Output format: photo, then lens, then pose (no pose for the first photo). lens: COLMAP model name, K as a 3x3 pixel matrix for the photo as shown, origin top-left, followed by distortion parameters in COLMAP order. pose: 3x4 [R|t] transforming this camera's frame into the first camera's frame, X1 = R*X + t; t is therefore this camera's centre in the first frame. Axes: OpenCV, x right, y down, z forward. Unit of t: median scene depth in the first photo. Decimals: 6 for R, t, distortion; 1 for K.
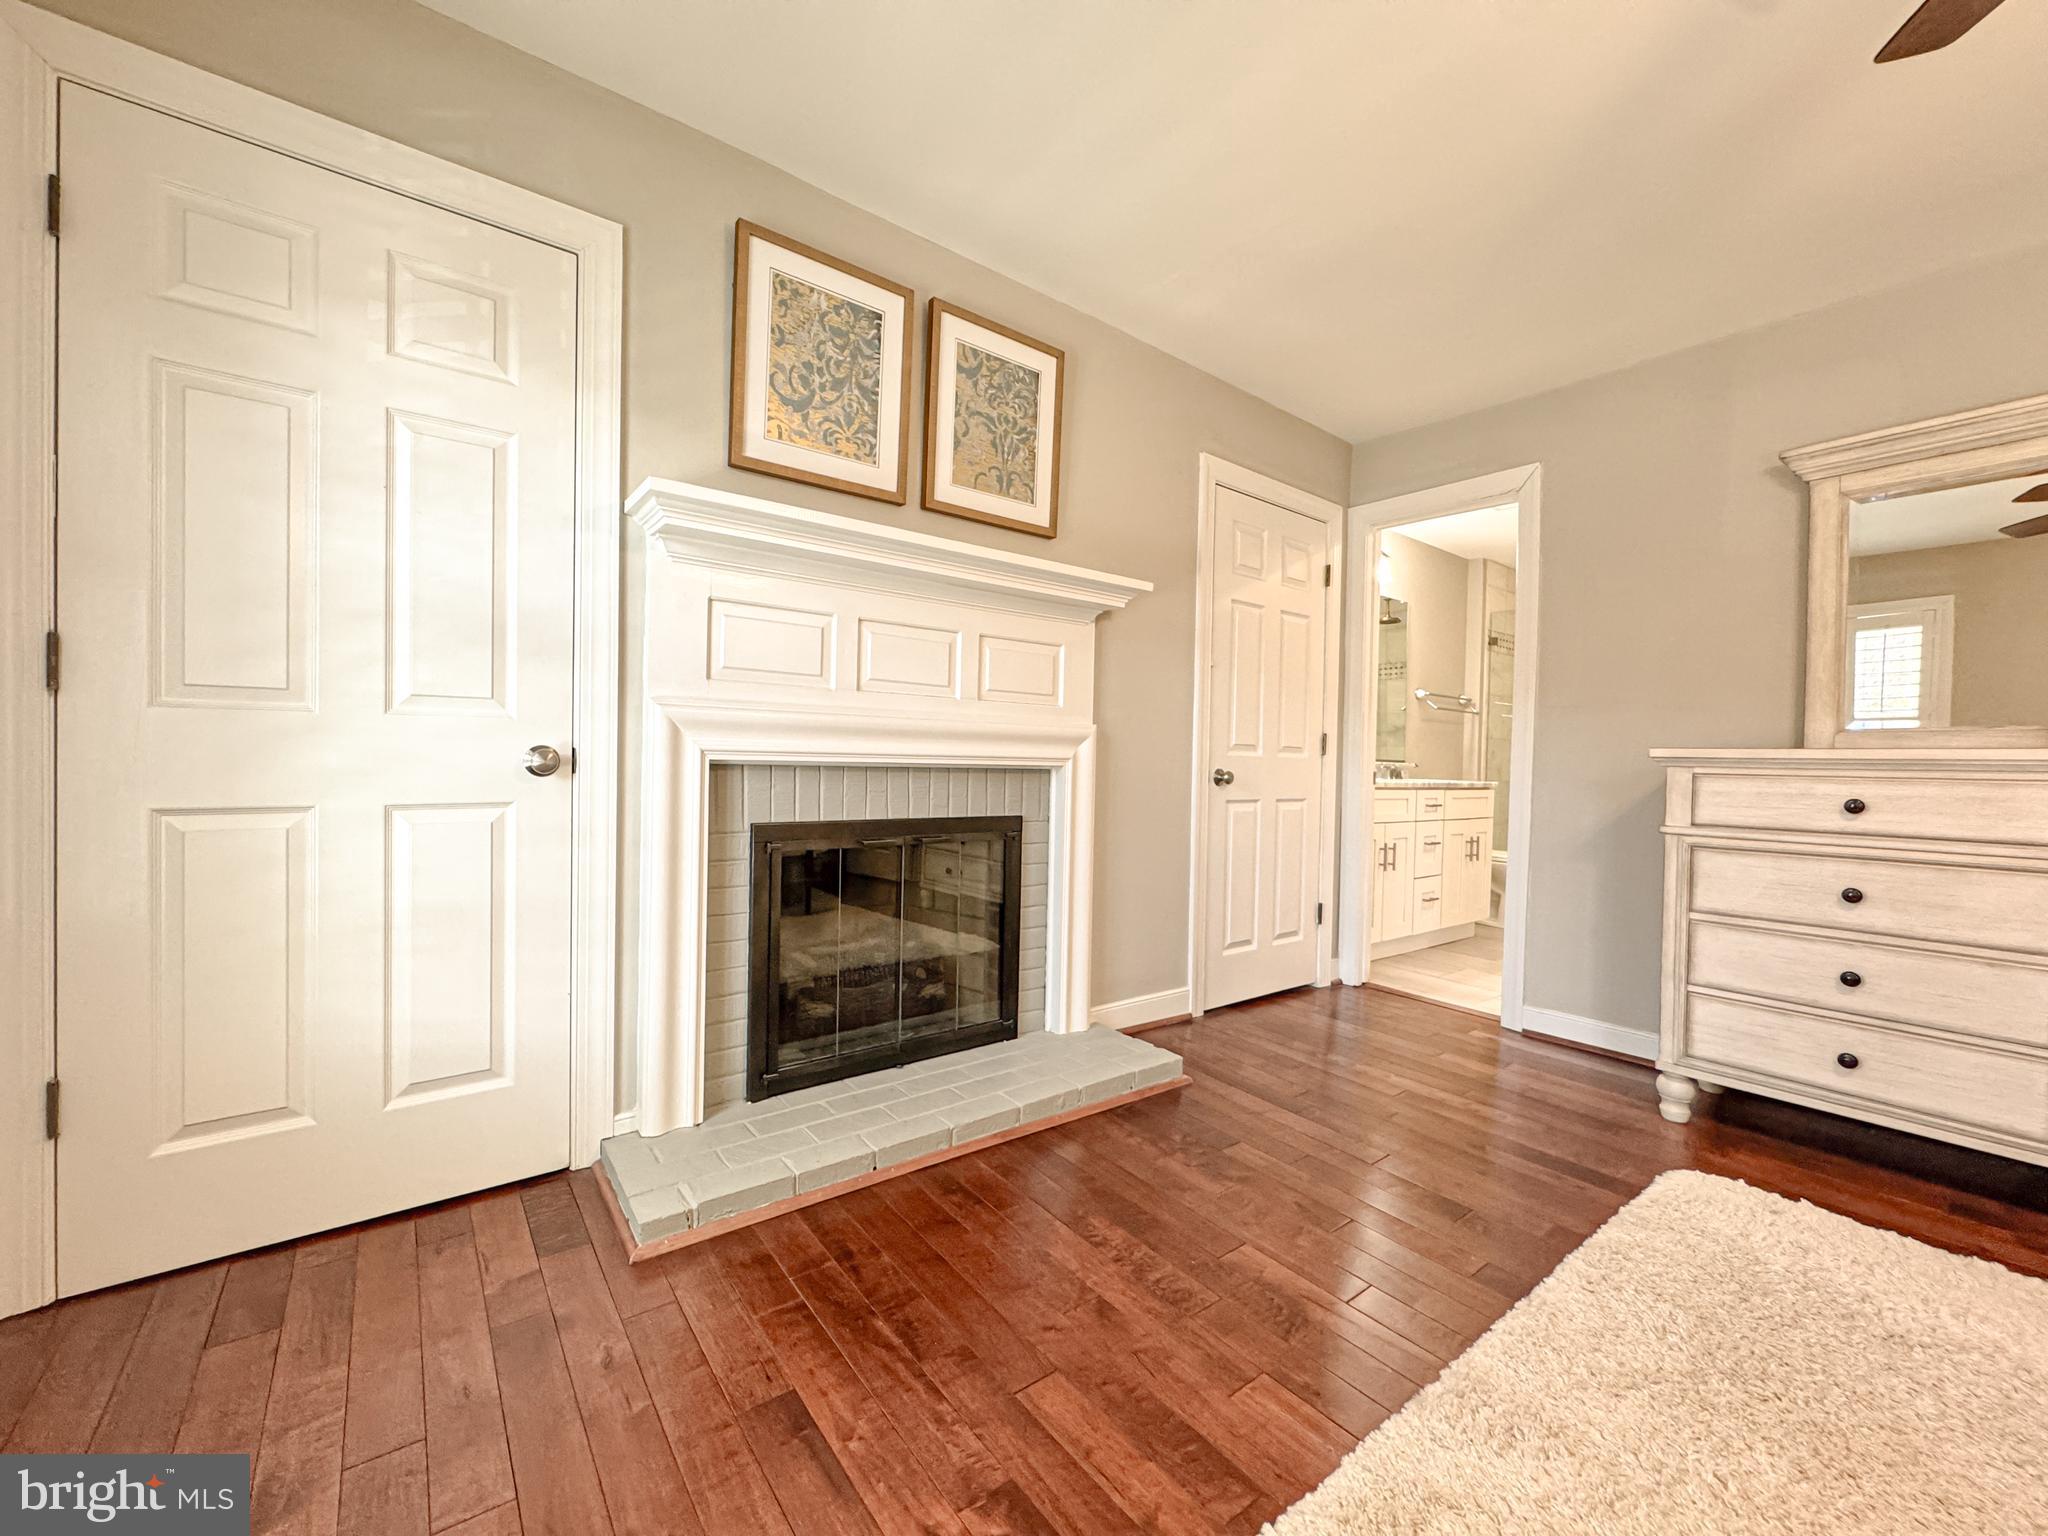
lens RADIAL K [[814.9, 0, 1026.5], [0, 814.9, 774.7], [0, 0, 1]] dist [-0.003923, 0.000802]
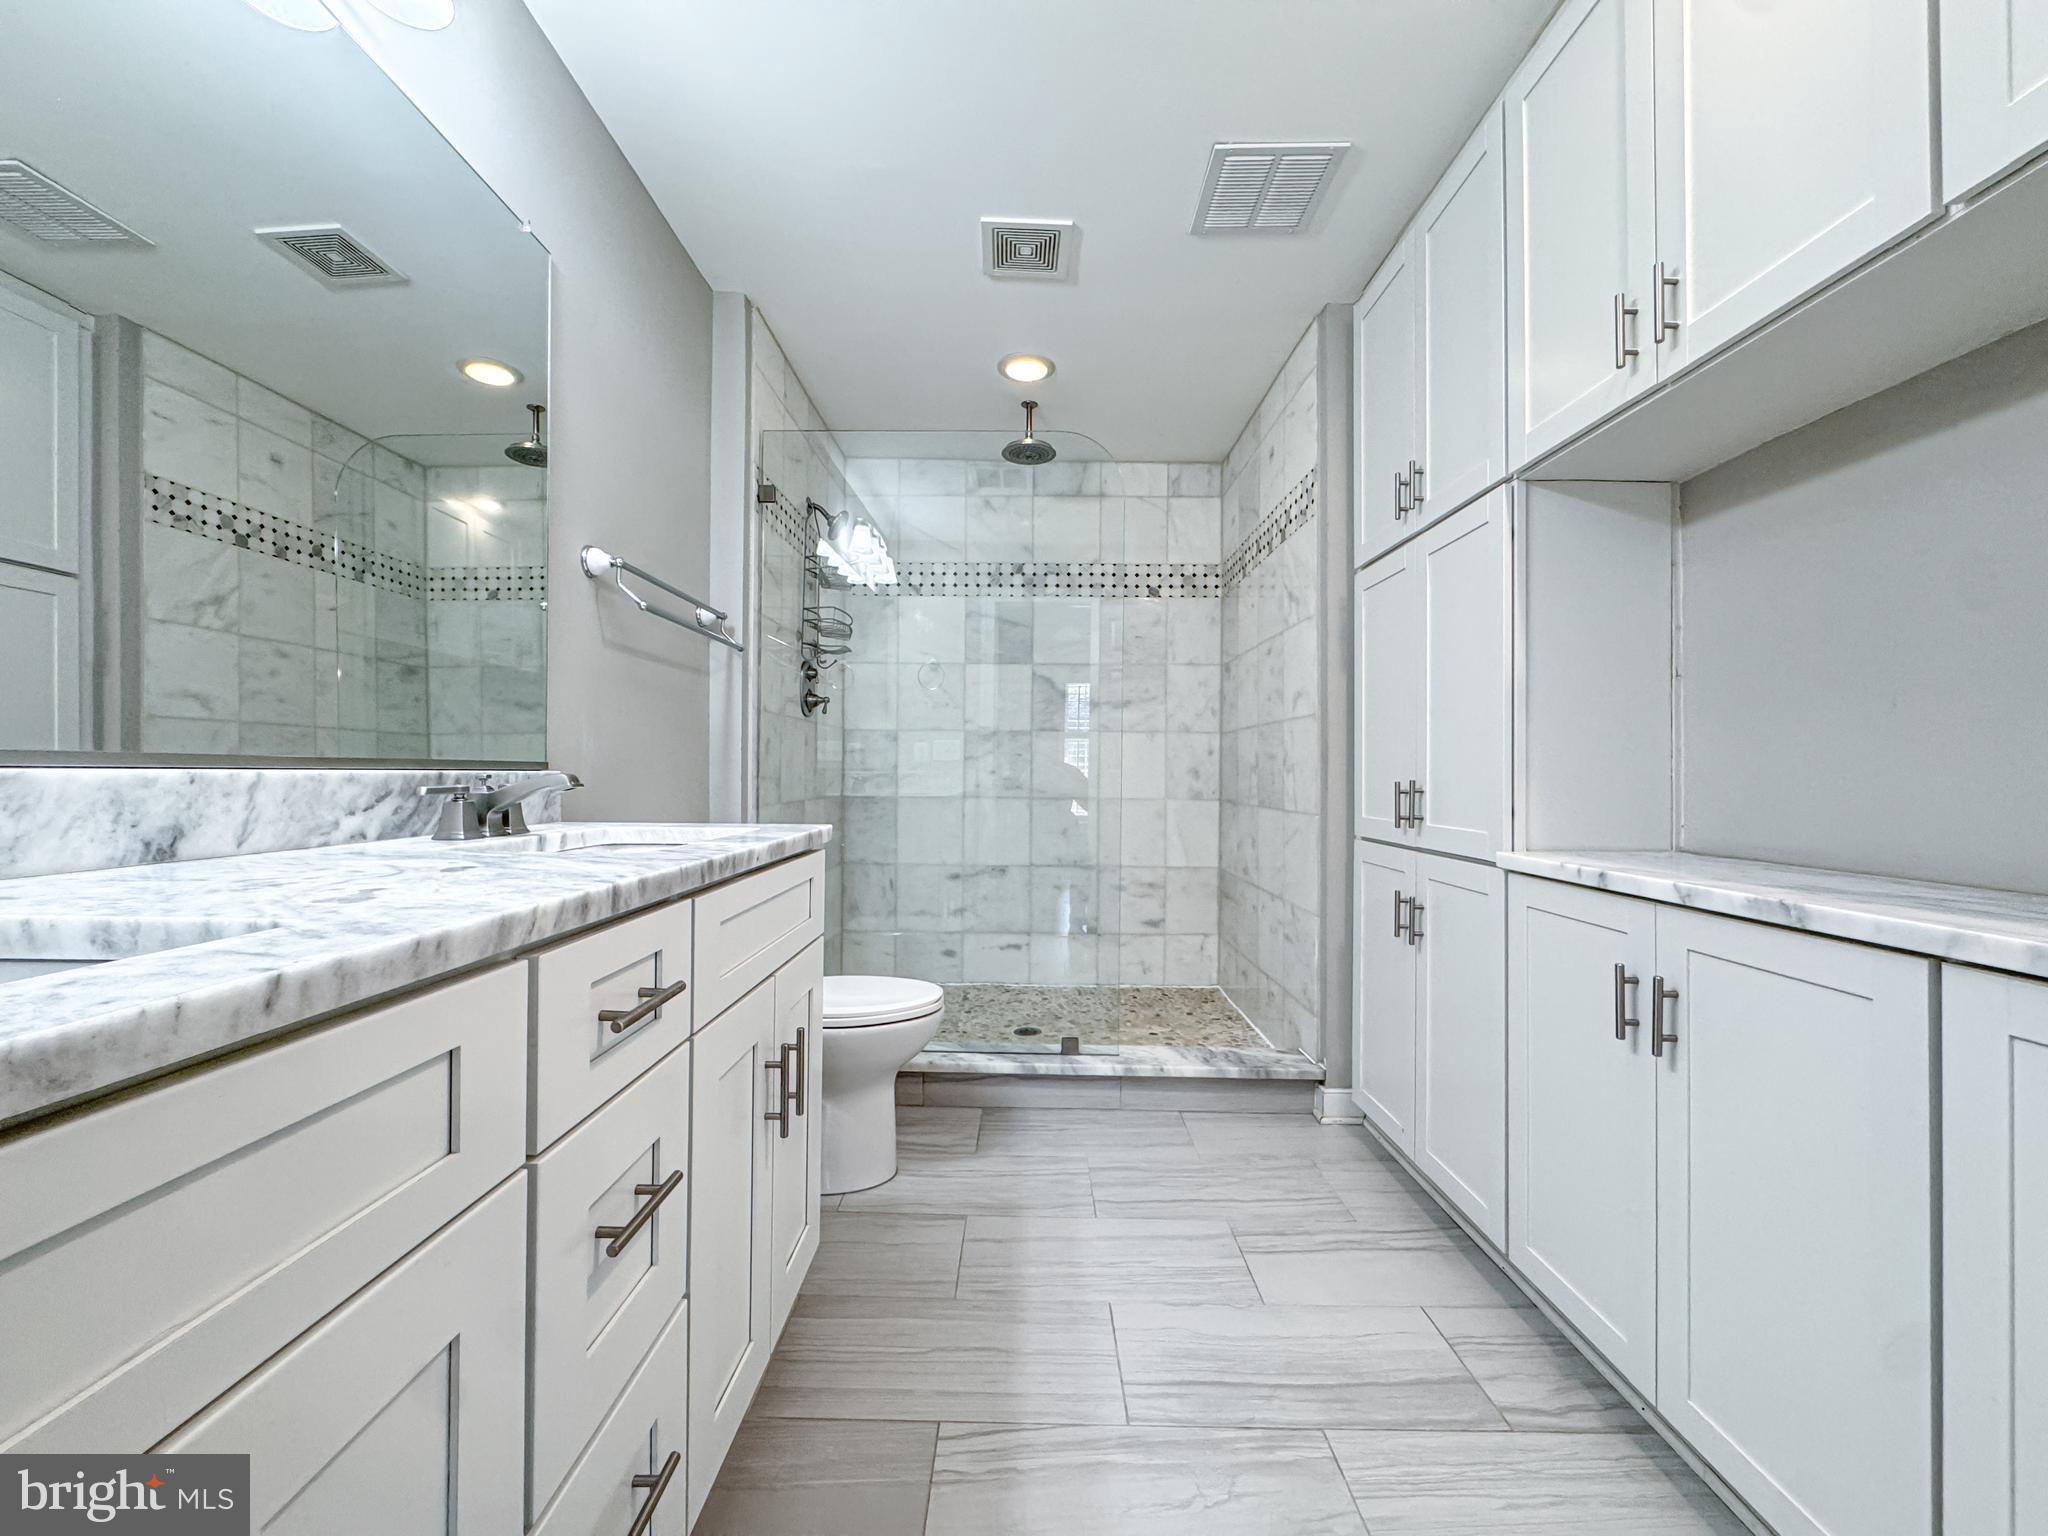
lens RADIAL K [[814.9, 0, 1027.0], [0, 814.9, 769.9], [0, 0, 1]] dist [-0.003923, 0.000802]
pose [[0.617636, -0.011685, 0.786377, 0.309980], [0.016294, 0.999865, 0.002059, -0.009953], [-0.786295, 0.011542, 0.617743, 0.617315]]
